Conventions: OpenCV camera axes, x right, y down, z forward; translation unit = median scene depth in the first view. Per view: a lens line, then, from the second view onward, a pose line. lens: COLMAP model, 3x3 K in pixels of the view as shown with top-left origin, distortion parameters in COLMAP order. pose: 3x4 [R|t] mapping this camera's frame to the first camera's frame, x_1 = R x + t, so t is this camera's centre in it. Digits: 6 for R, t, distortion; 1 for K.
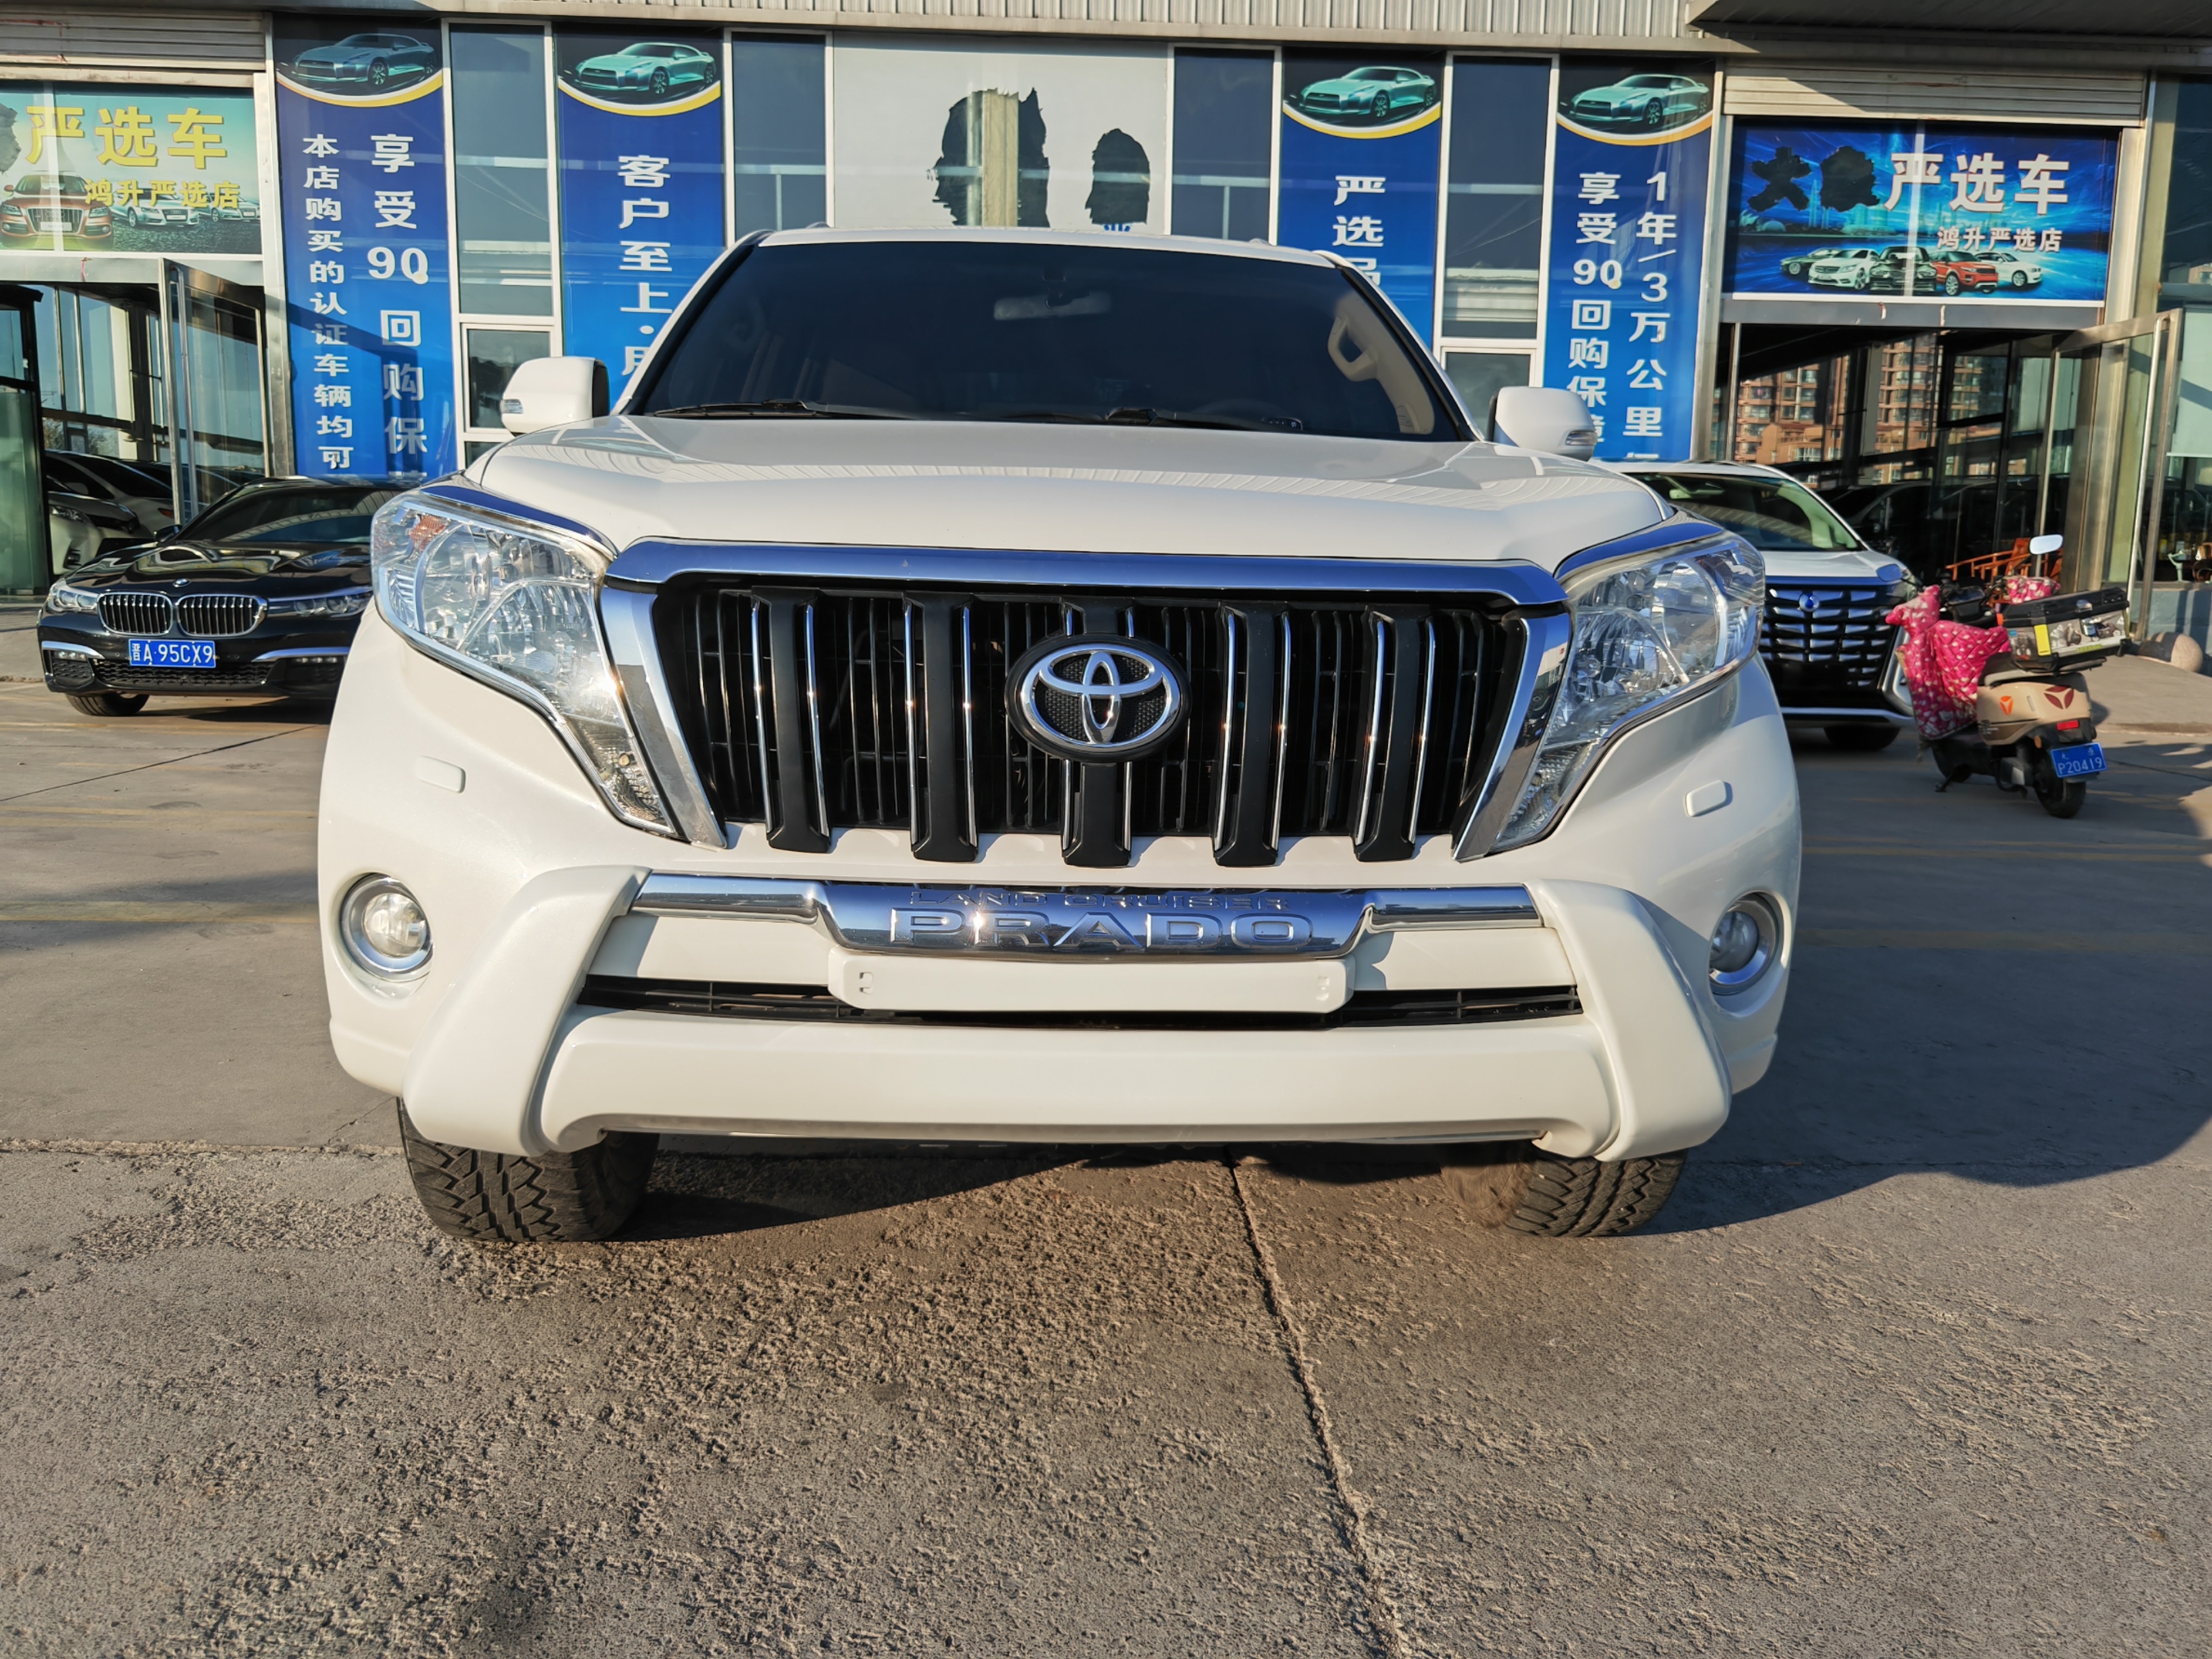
lens RADIAL K [[1705.8, 0, 1100.1], [0, 1705.8, 822.0], [0, 0, 1]] dist [0.034749, -0.042428]
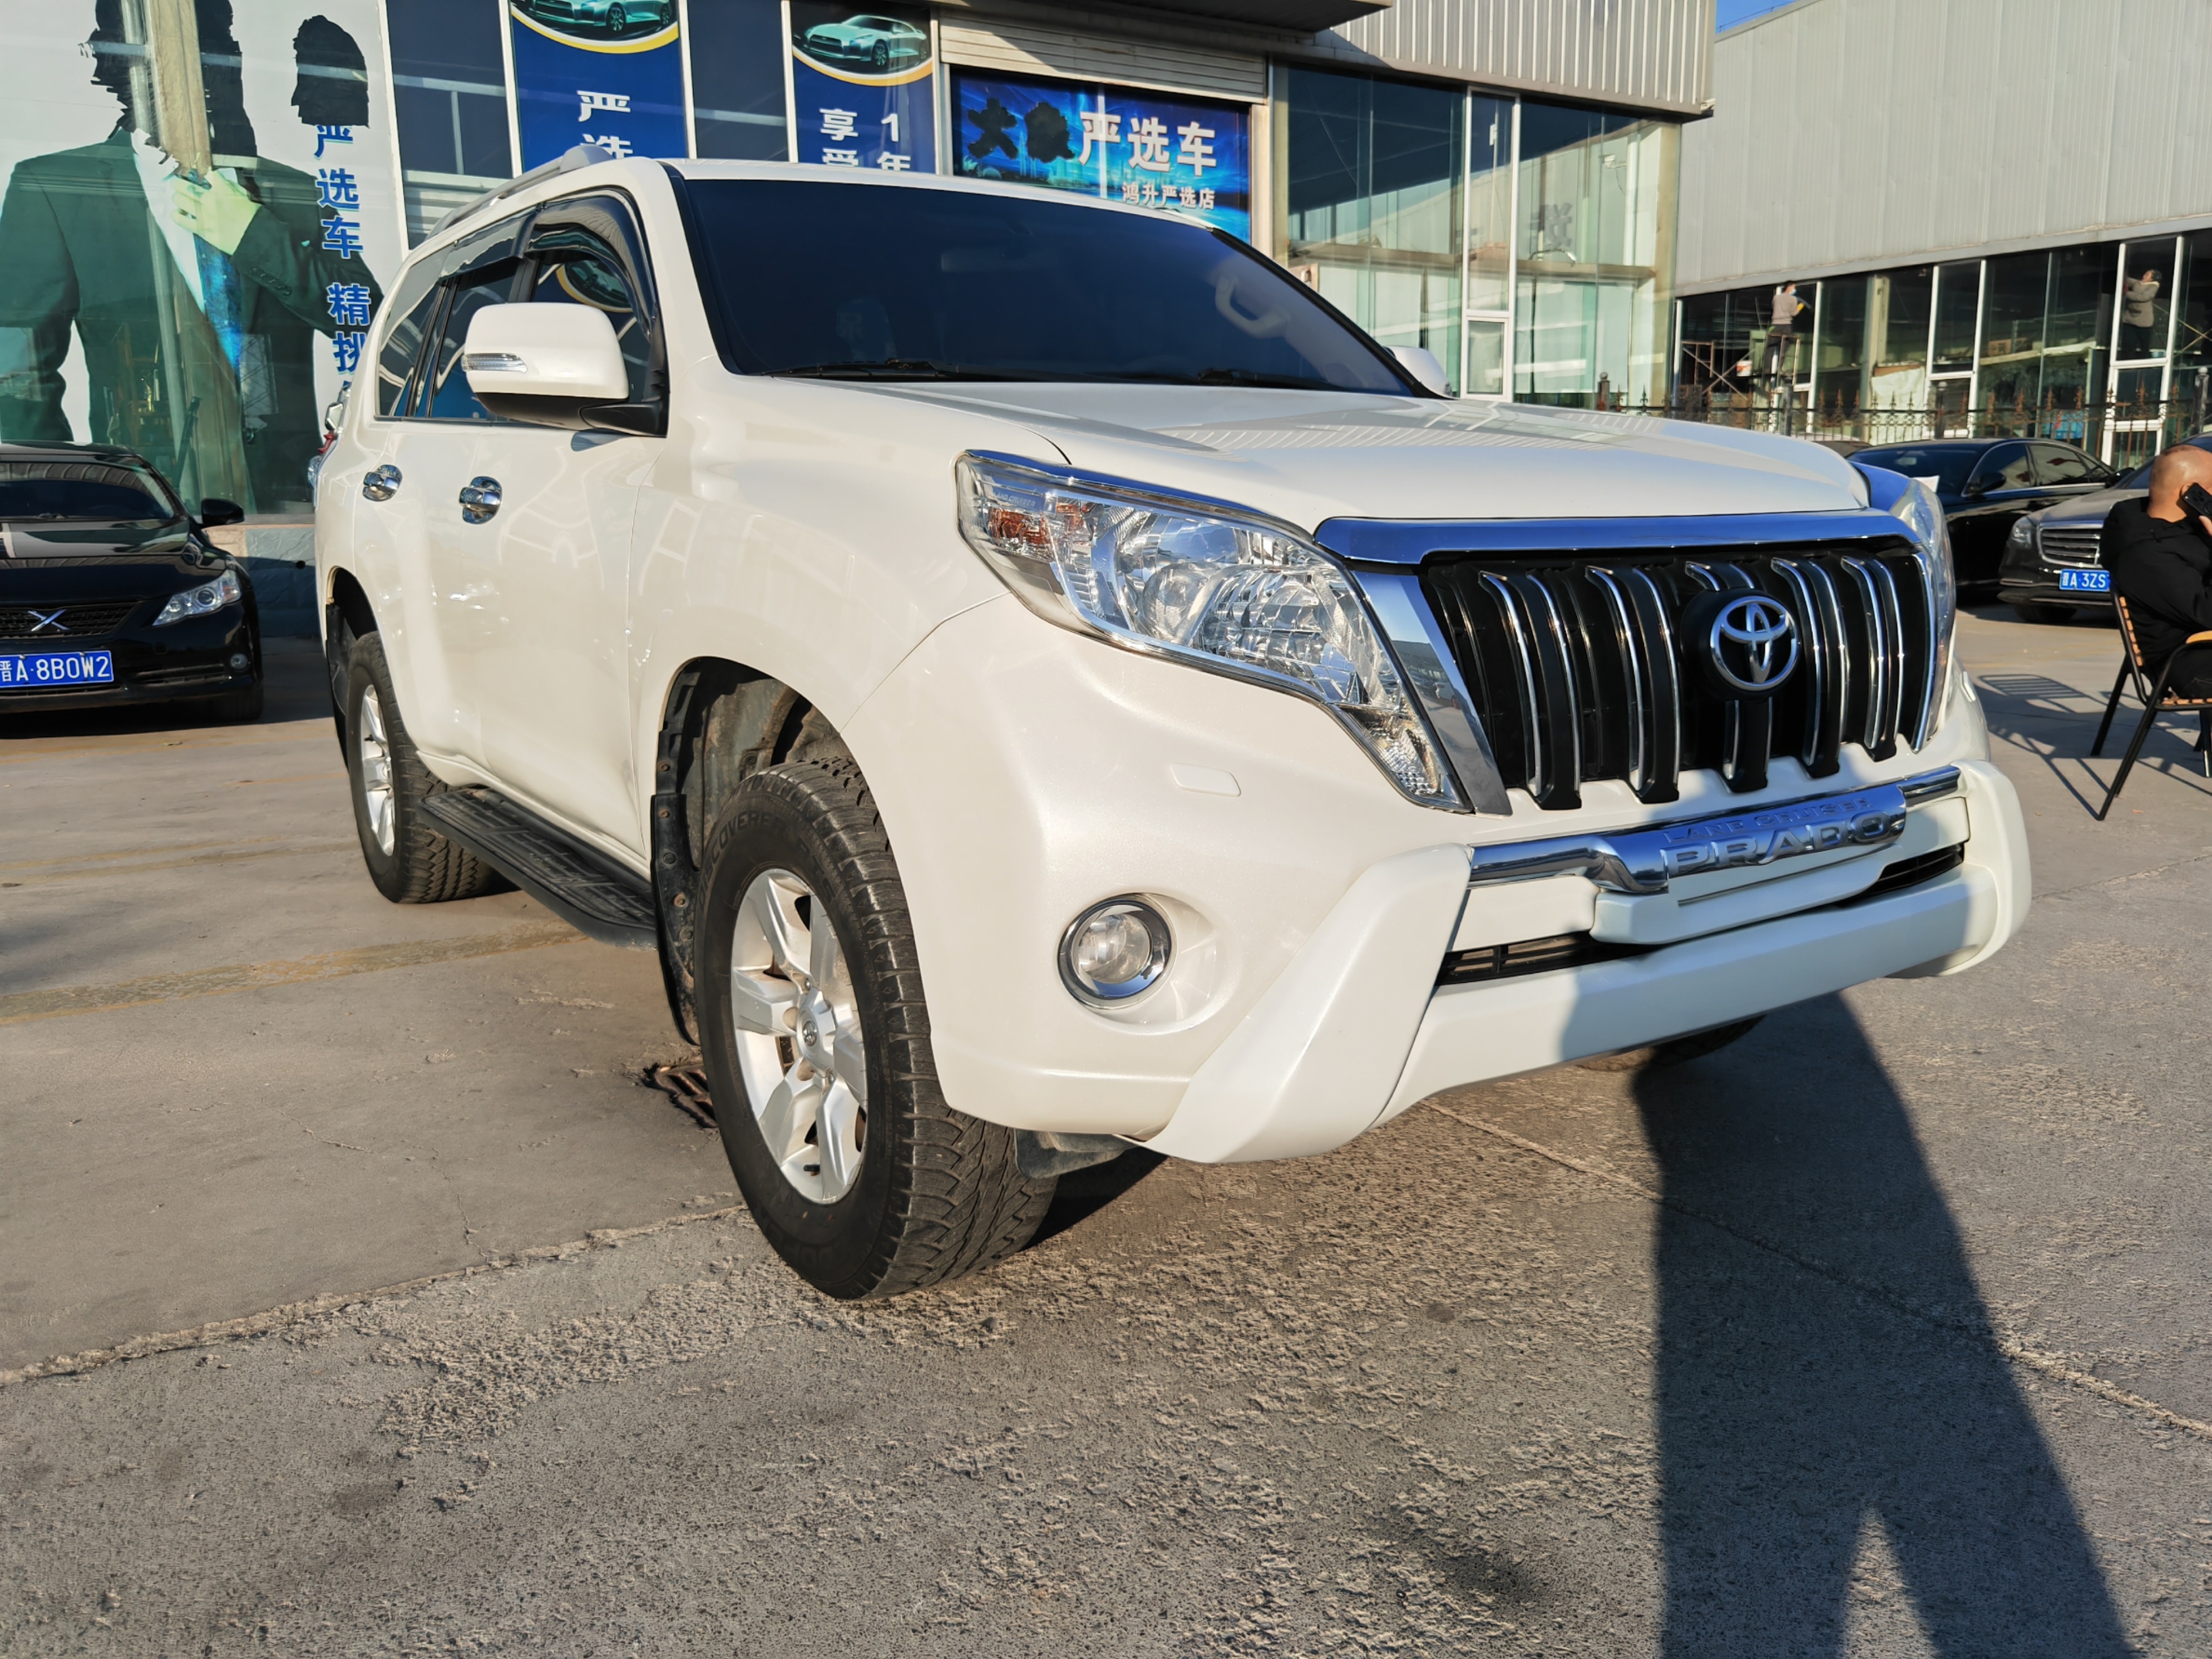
lens RADIAL K [[1705.8, 0, 1100.1], [0, 1705.8, 822.0], [0, 0, 1]] dist [0.034749, -0.042428]
pose [[0.864684, -0.128032, 0.485725, -0.124783], [0.107937, 0.991742, 0.069264, -0.010559], [-0.490582, -0.007464, 0.871363, 0.028394]]
